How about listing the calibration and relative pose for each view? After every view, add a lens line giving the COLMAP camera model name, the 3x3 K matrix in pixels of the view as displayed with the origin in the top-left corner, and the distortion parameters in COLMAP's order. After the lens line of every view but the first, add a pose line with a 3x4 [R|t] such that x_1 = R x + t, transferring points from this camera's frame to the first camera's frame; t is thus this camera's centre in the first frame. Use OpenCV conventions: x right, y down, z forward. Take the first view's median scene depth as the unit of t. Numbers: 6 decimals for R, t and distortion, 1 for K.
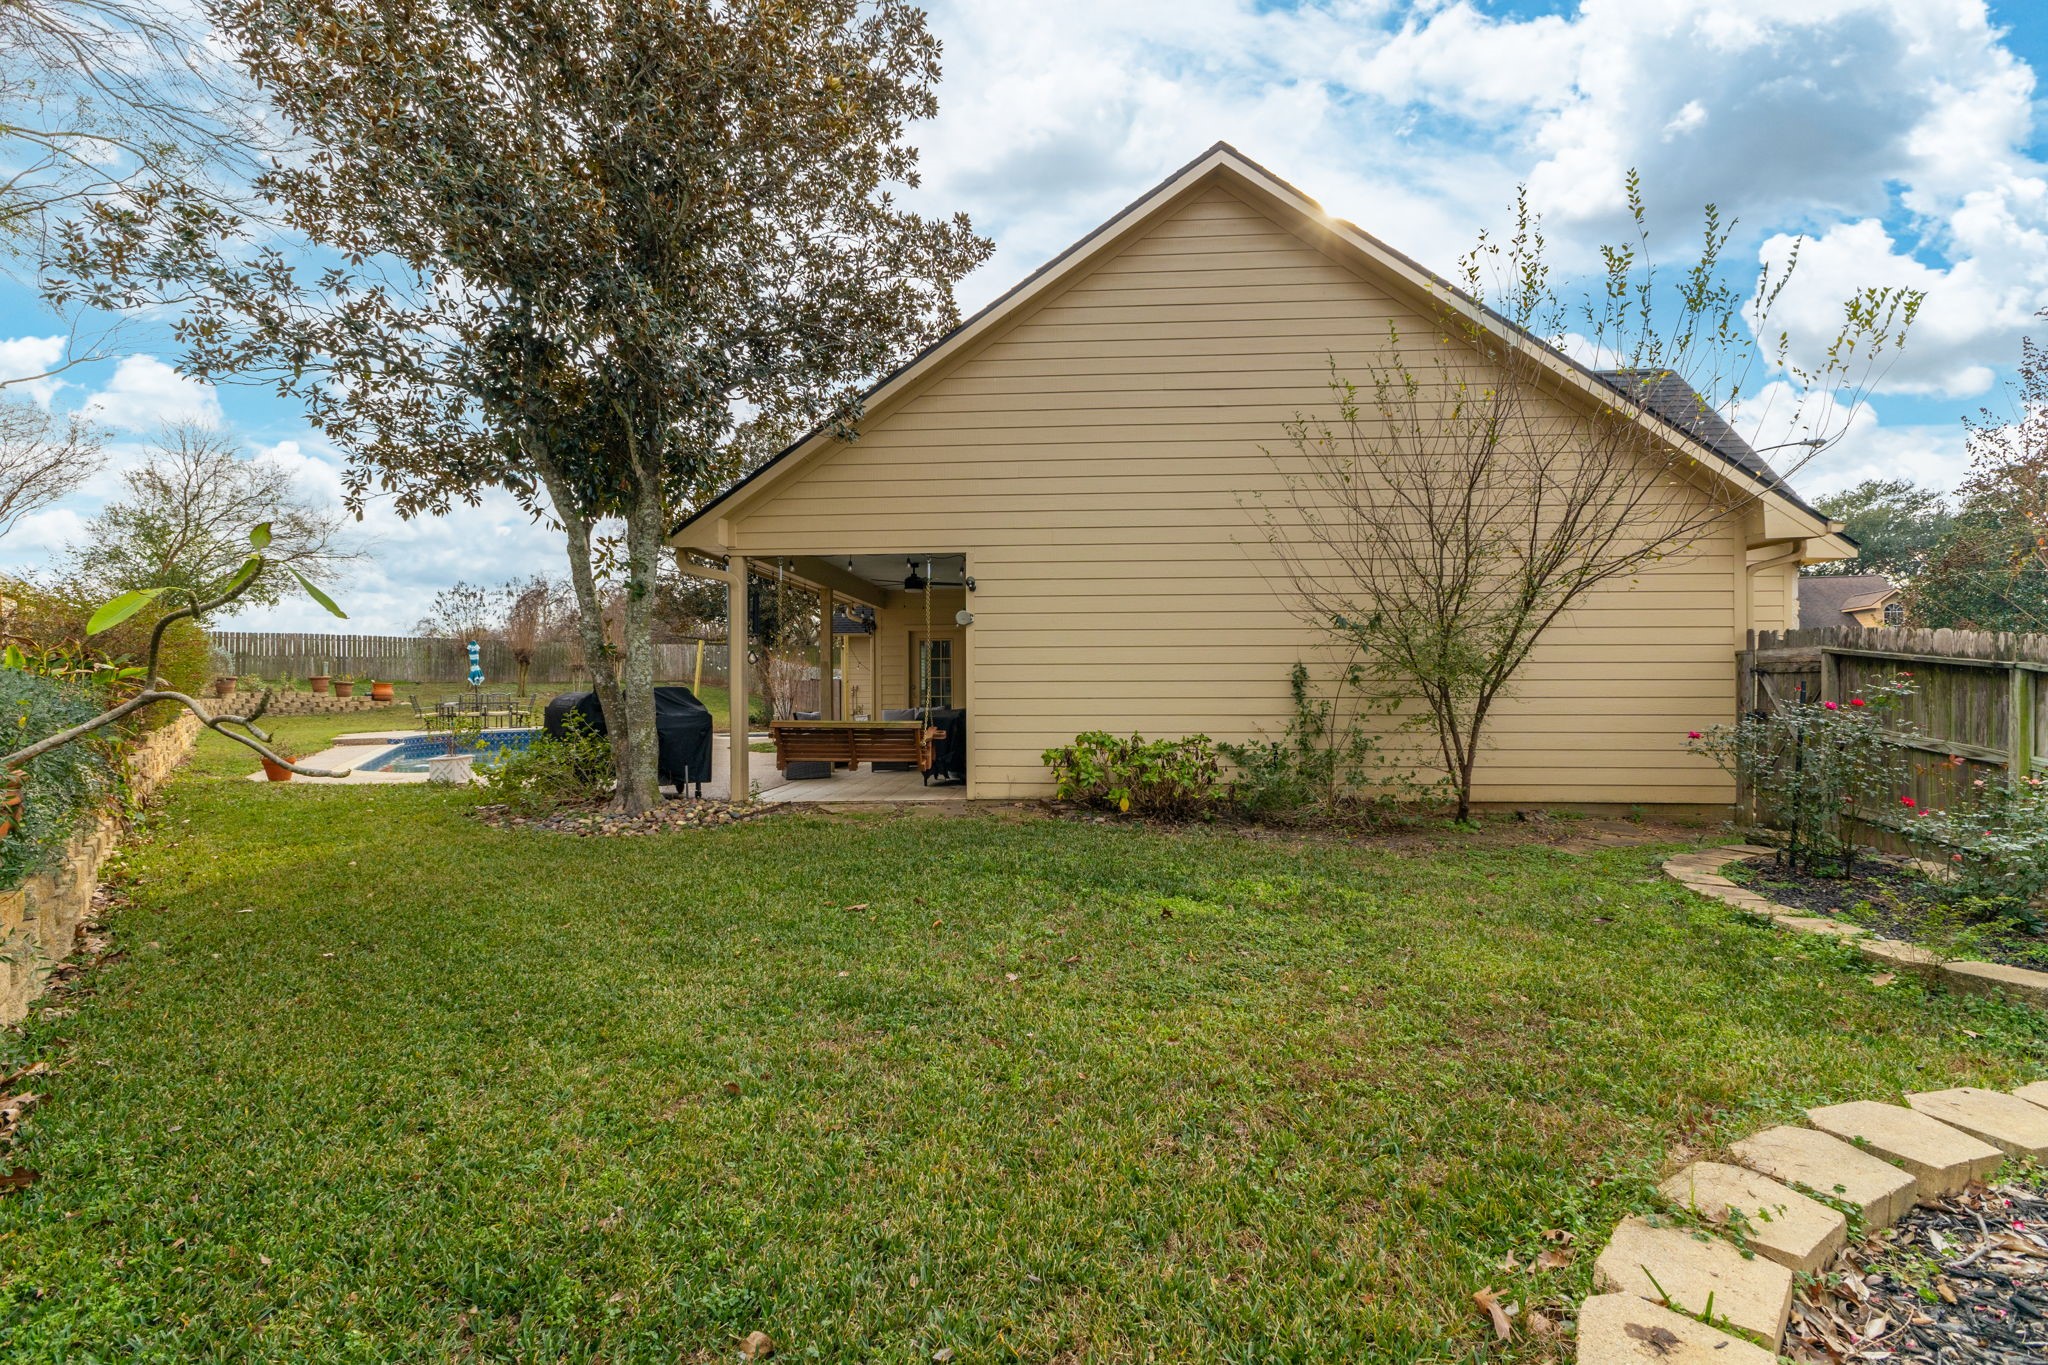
lens RADIAL K [[922.9, 0, 1024.3], [0, 922.9, 675.3], [0, 0, 1]] dist [-0.002110, -0.001616]
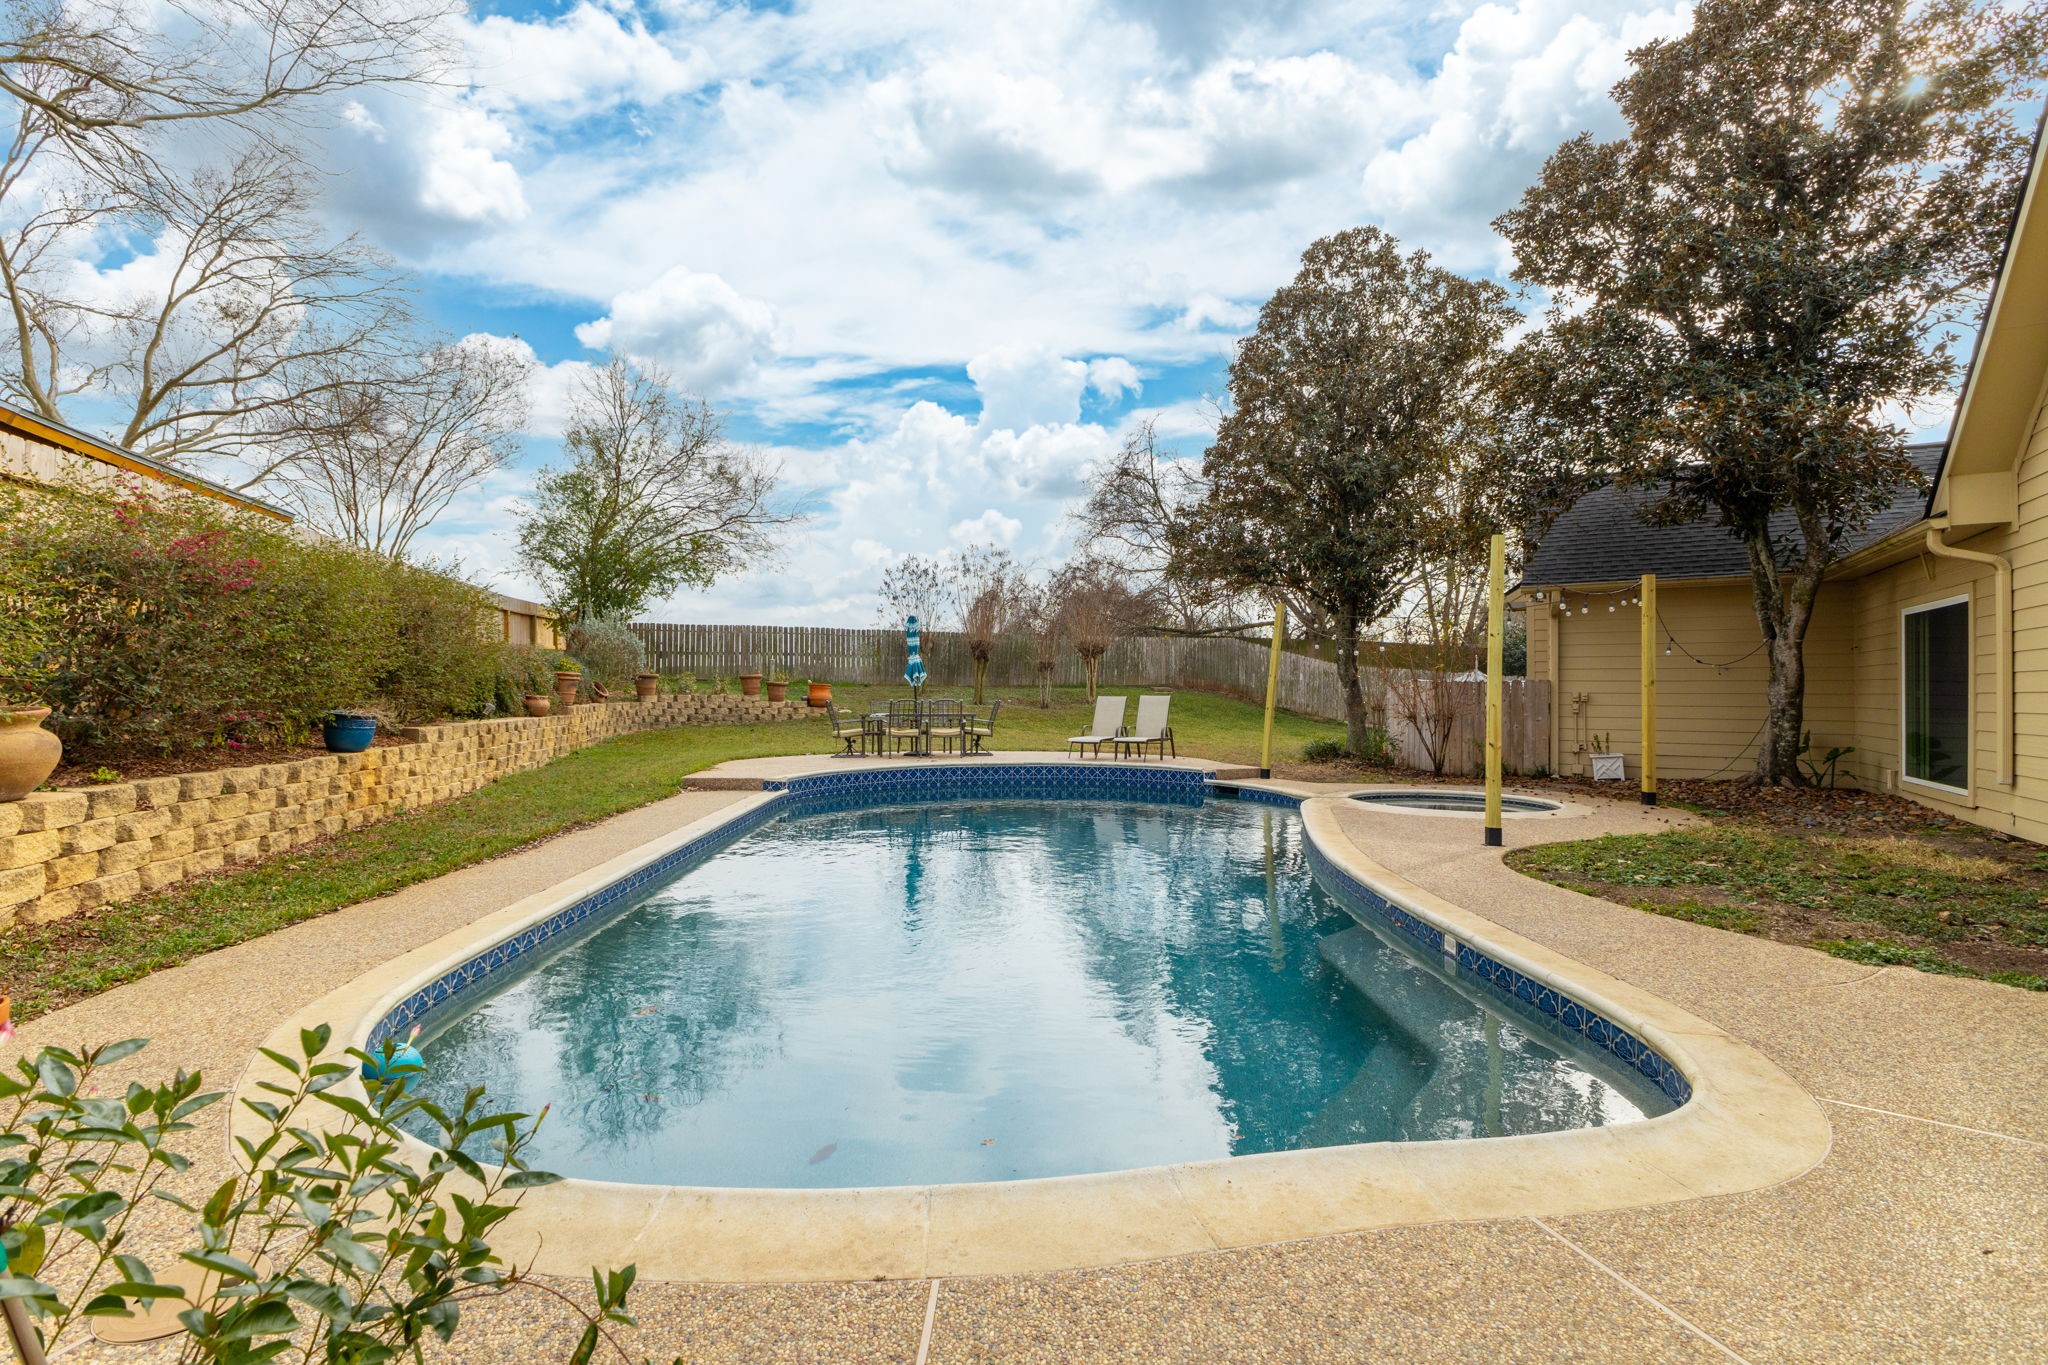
lens RADIAL K [[922.9, 0, 1025.5], [0, 922.9, 684.2], [0, 0, 1]] dist [-0.002110, -0.001616]
pose [[0.901294, 0.005657, -0.433171, -0.219297], [-0.006491, 0.999979, -0.000447, 0.008060], [0.433160, 0.003214, 0.901311, 0.400786]]
